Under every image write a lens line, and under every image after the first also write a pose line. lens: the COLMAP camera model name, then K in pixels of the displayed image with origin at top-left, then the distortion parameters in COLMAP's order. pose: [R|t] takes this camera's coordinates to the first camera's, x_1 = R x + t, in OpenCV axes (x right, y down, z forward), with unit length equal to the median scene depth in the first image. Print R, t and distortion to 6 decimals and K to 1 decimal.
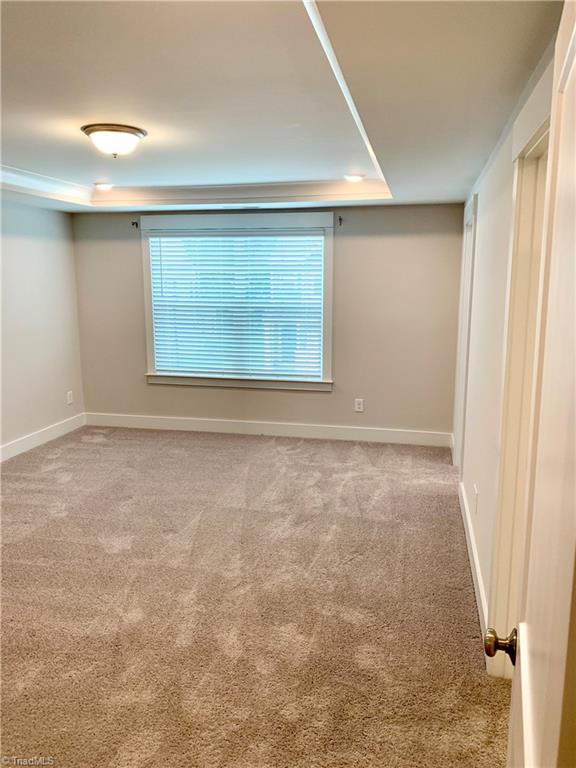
lens RADIAL K [[611.8, 0, 288.0], [0, 611.8, 384.0], [0, 0, 1]] dist [0.049273, -0.043308]
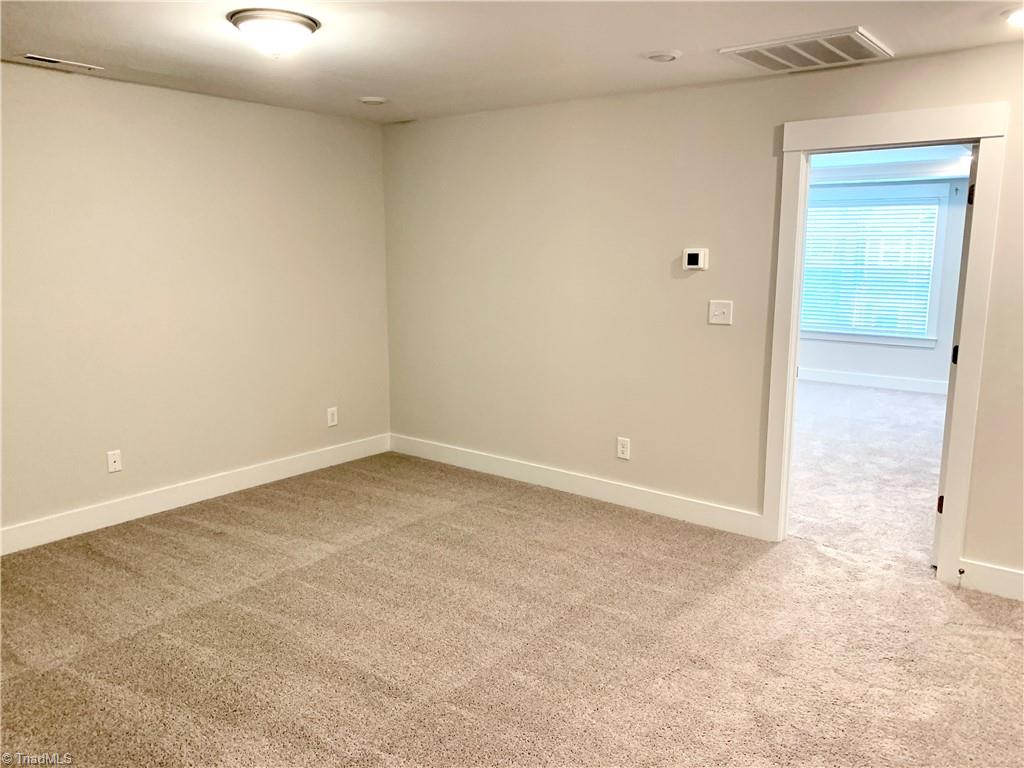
lens RADIAL K [[815.8, 0, 499.8], [0, 815.8, 374.5], [0, 0, 1]] dist [0.049273, -0.043308]
pose [[0.905964, 0.072861, -0.417038, -0.015468], [-0.077244, 0.996992, 0.006380, 0.116332], [0.416248, 0.026434, 0.908867, -0.679482]]
